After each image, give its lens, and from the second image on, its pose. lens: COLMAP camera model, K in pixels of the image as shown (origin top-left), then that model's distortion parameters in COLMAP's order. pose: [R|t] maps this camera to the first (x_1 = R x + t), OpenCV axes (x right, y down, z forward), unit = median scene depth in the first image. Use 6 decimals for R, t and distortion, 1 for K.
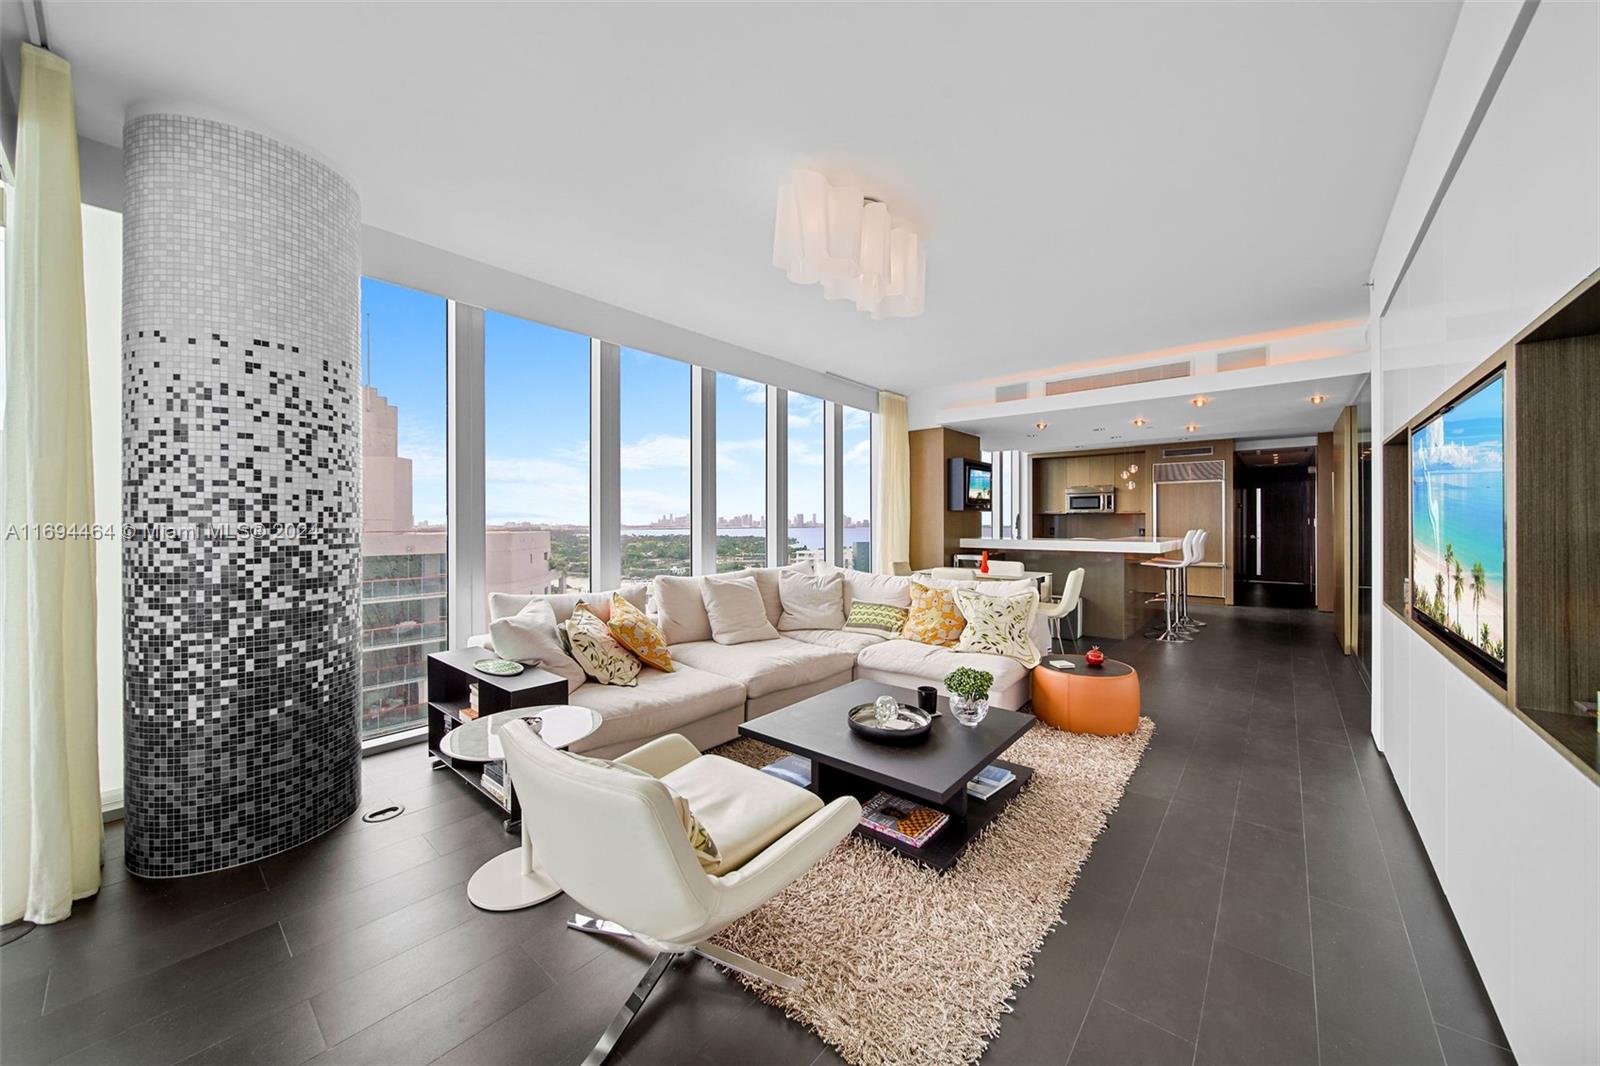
lens RADIAL K [[568.2, 0, 798.1], [0, 568.2, 518.3], [0, 0, 1]] dist [-0.003018, -0.000345]
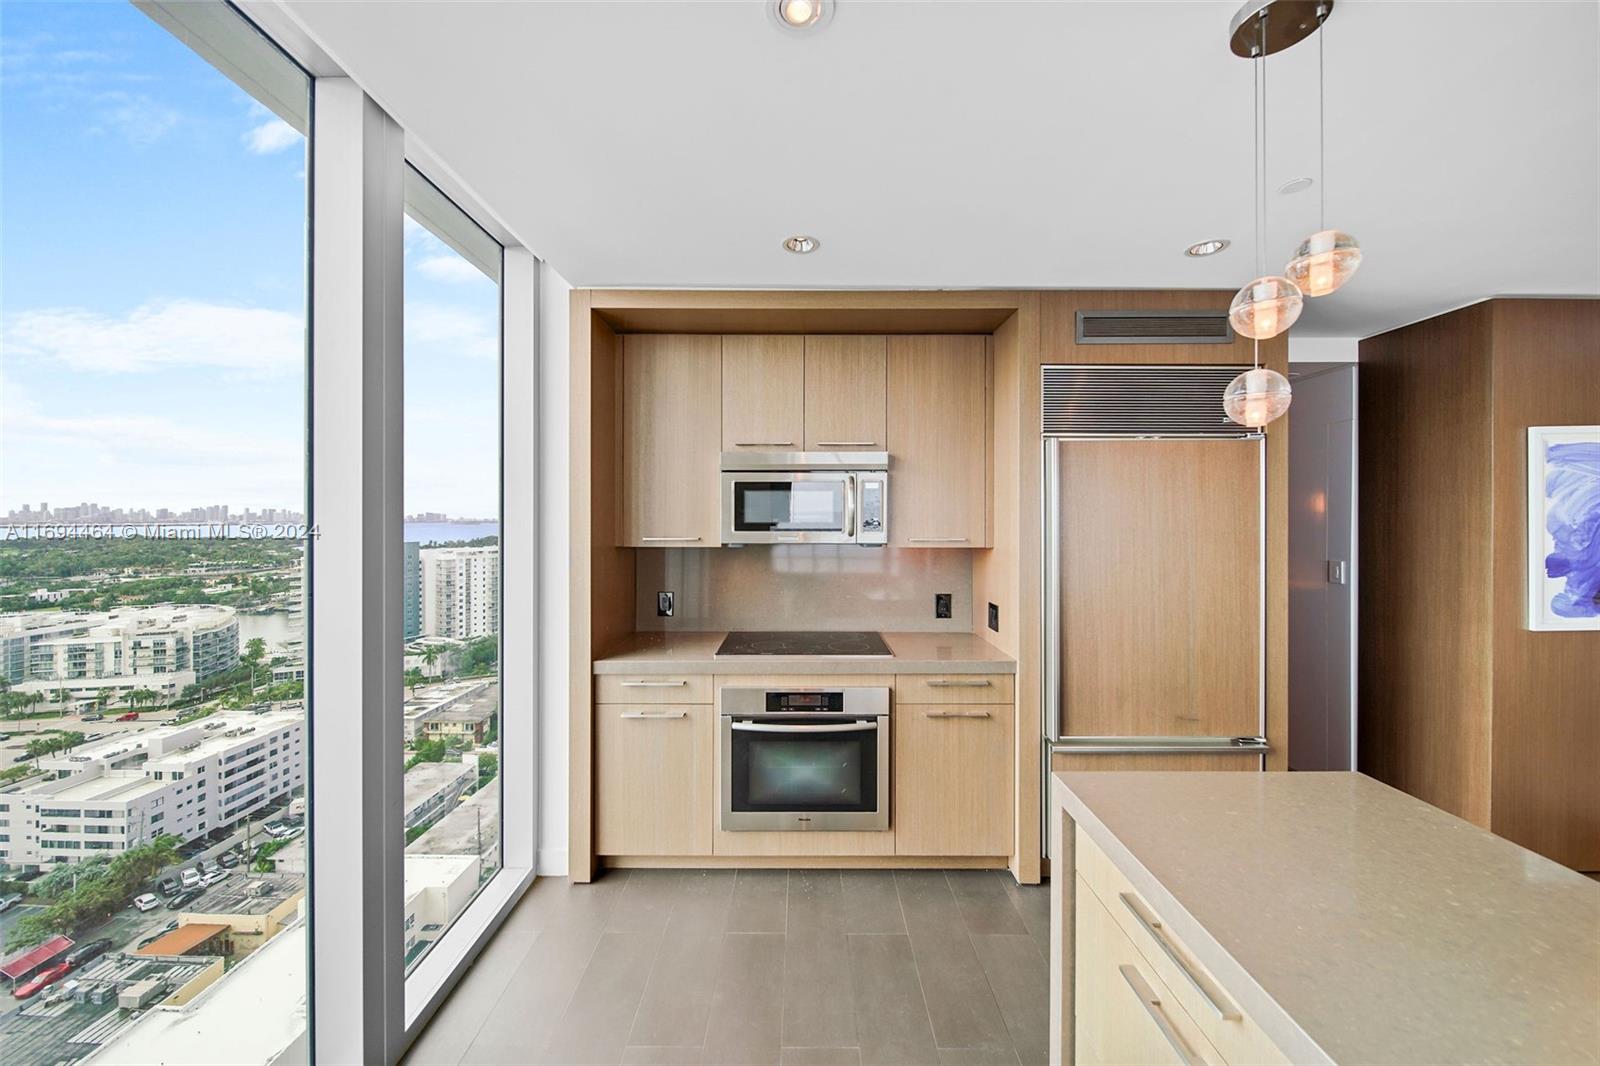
lens RADIAL K [[568.2, 0, 798.1], [0, 568.2, 518.3], [0, 0, 1]] dist [-0.003018, -0.000345]
pose [[0.762222, 0.001572, 0.647314, 0.347714], [-0.007130, 0.999957, 0.005967, -0.024485], [-0.647277, -0.009163, 0.762200, 0.816345]]
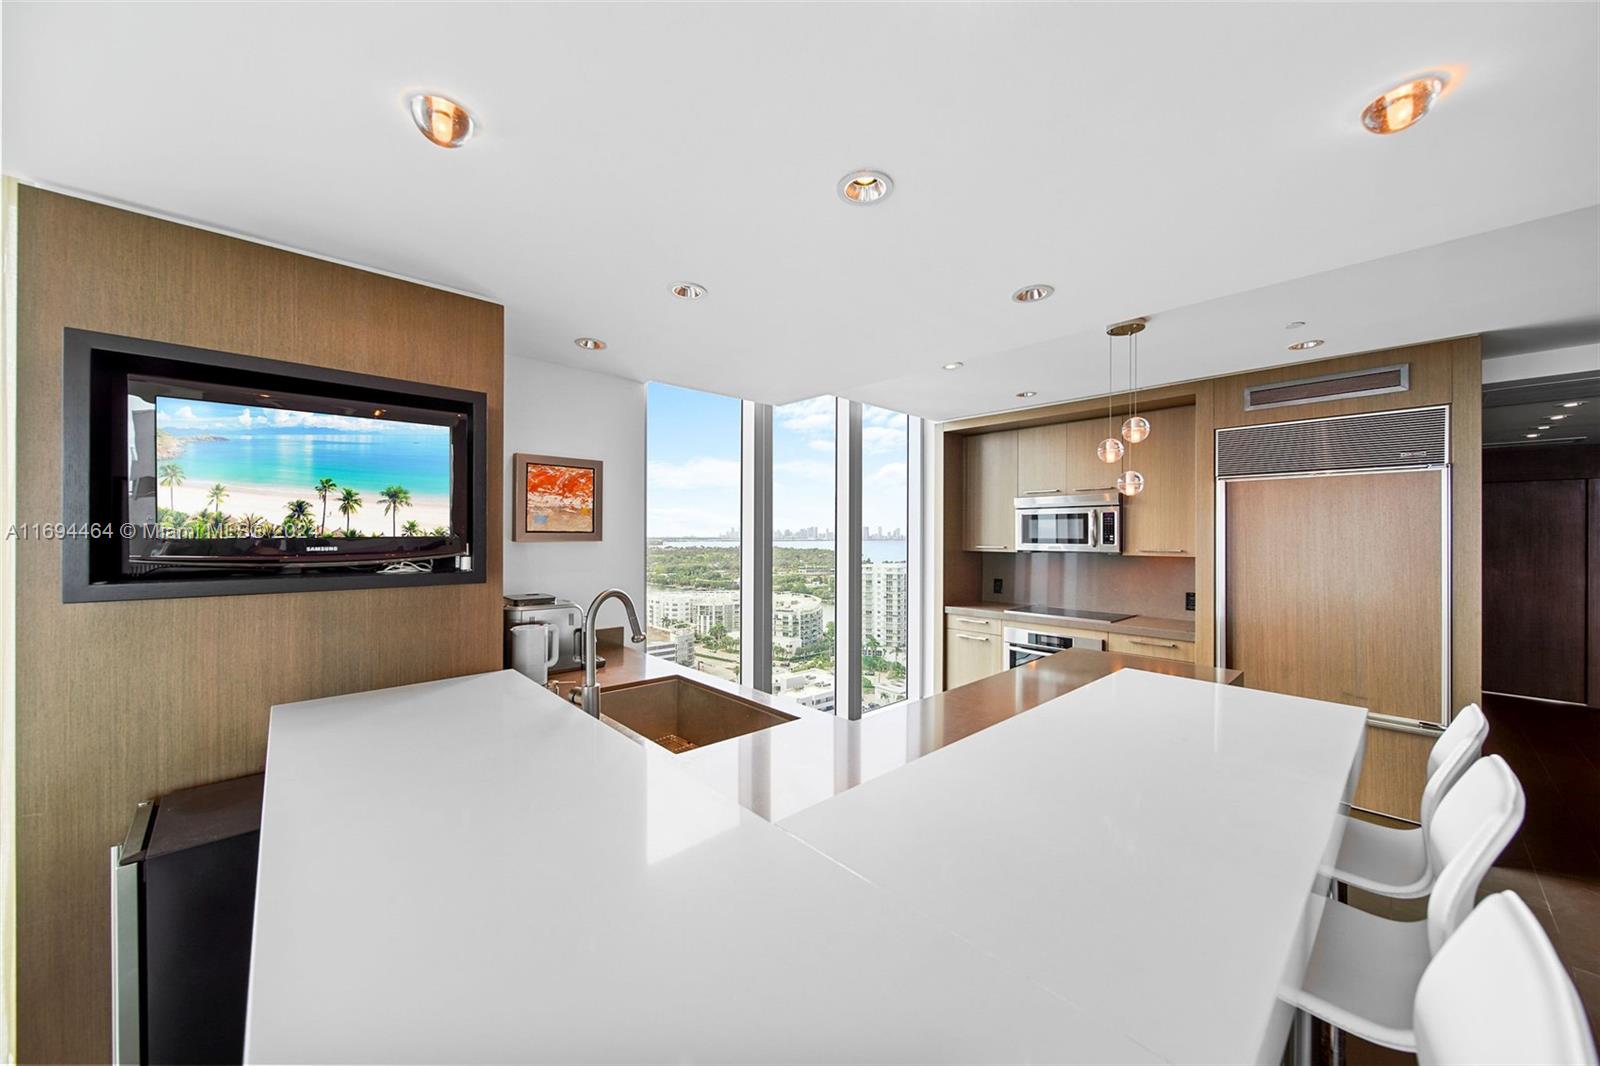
lens RADIAL K [[562.7, 0, 800.0], [0, 562.7, 533.0], [0, 0, 1]] dist [-0.000266, -0.000010]
pose [[0.993259, 0.004028, -0.115844, 0.370261], [-0.003555, 0.999984, 0.004289, -0.026242], [0.115860, -0.003848, 0.993258, 0.560559]]
